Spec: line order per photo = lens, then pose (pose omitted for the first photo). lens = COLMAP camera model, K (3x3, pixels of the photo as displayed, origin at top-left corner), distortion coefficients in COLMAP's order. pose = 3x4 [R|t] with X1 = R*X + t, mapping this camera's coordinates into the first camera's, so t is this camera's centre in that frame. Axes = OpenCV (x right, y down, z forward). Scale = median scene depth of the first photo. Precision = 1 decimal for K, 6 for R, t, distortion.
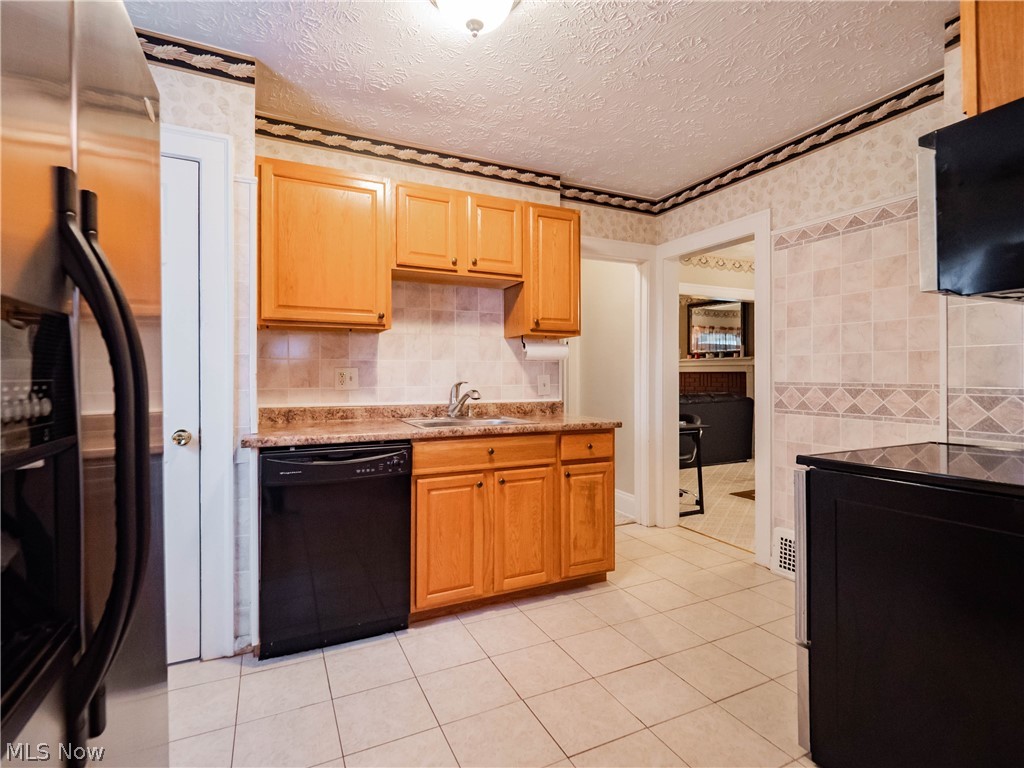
lens RADIAL K [[446.2, 0, 514.5], [0, 446.2, 378.8], [0, 0, 1]] dist [0.000032, -0.008764]
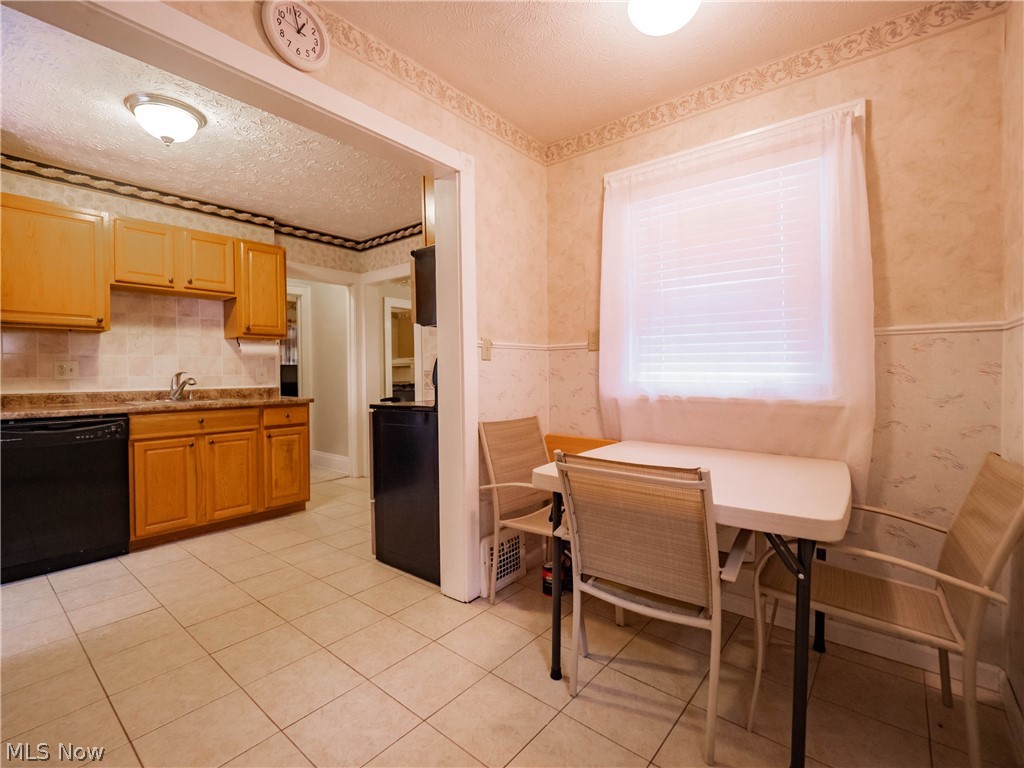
lens RADIAL K [[446.2, 0, 514.5], [0, 446.2, 378.8], [0, 0, 1]] dist [0.000032, -0.008764]
pose [[0.911849, -0.014480, 0.410271, 0.238965], [0.014416, 0.999891, 0.003250, 0.036671], [-0.410273, 0.002951, 0.911958, -0.590328]]
